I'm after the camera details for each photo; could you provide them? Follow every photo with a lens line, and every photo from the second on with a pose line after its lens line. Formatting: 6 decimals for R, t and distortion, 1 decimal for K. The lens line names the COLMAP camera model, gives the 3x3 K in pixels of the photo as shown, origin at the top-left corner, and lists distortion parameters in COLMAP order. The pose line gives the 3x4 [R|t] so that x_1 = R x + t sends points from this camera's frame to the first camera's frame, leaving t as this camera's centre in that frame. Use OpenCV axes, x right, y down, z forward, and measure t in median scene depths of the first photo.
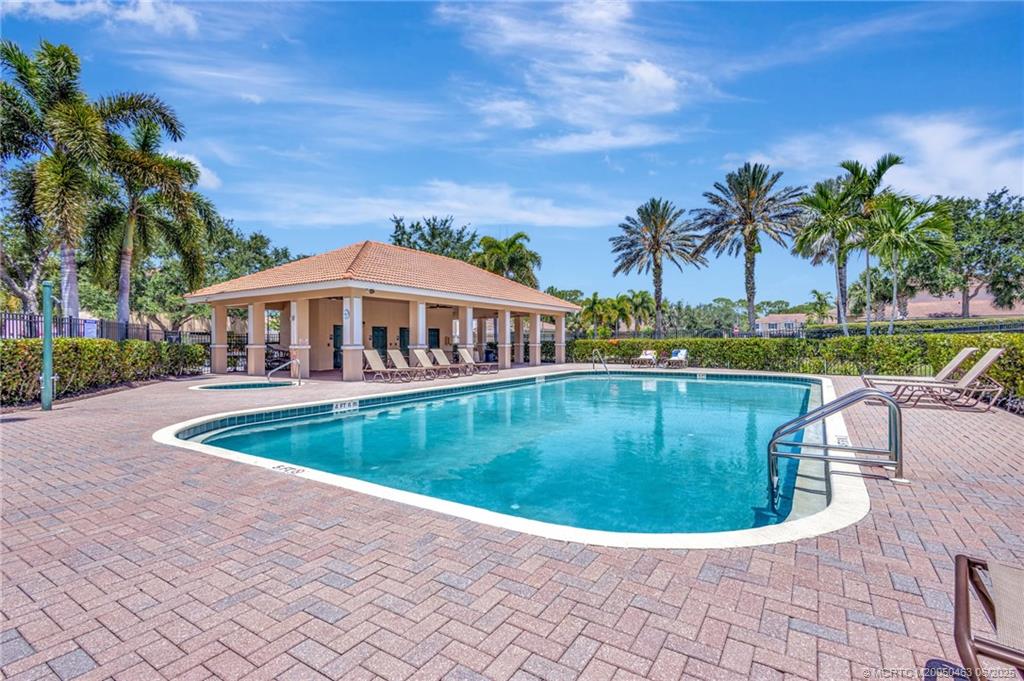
lens RADIAL K [[476.2, 0, 516.2], [0, 476.2, 339.1], [0, 0, 1]] dist [0.010437, -0.001021]
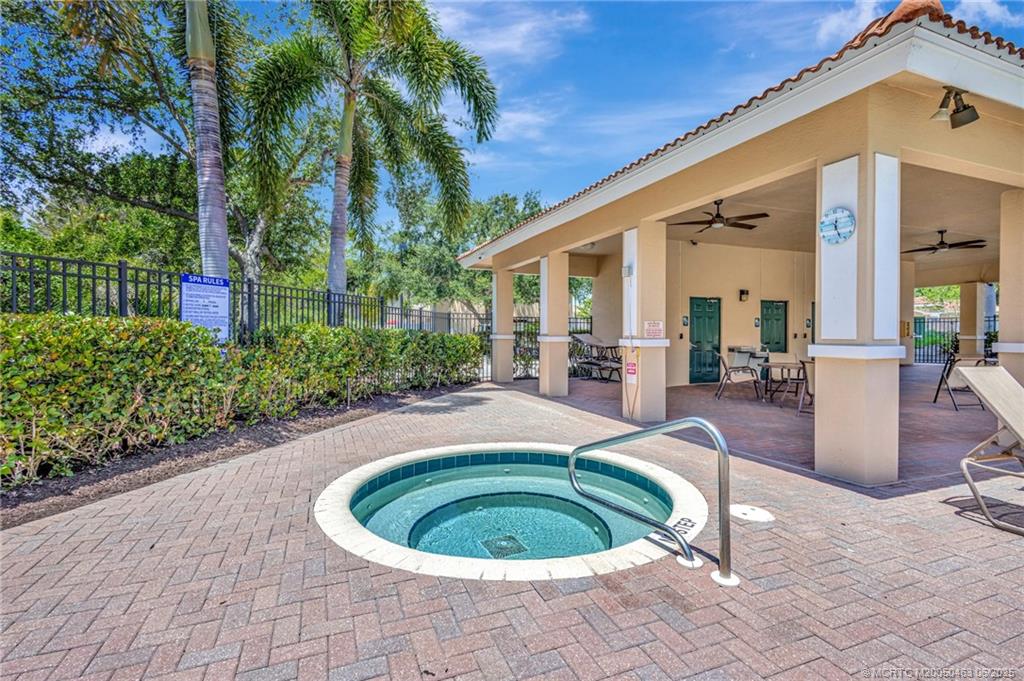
lens RADIAL K [[476.2, 0, 510.8], [0, 476.2, 337.4], [0, 0, 1]] dist [0.010437, -0.001021]
pose [[0.816265, 0.011925, -0.577554, -0.161455], [-0.001343, 0.999823, 0.018745, 0.002415], [0.577676, -0.014525, 0.816137, 0.313773]]
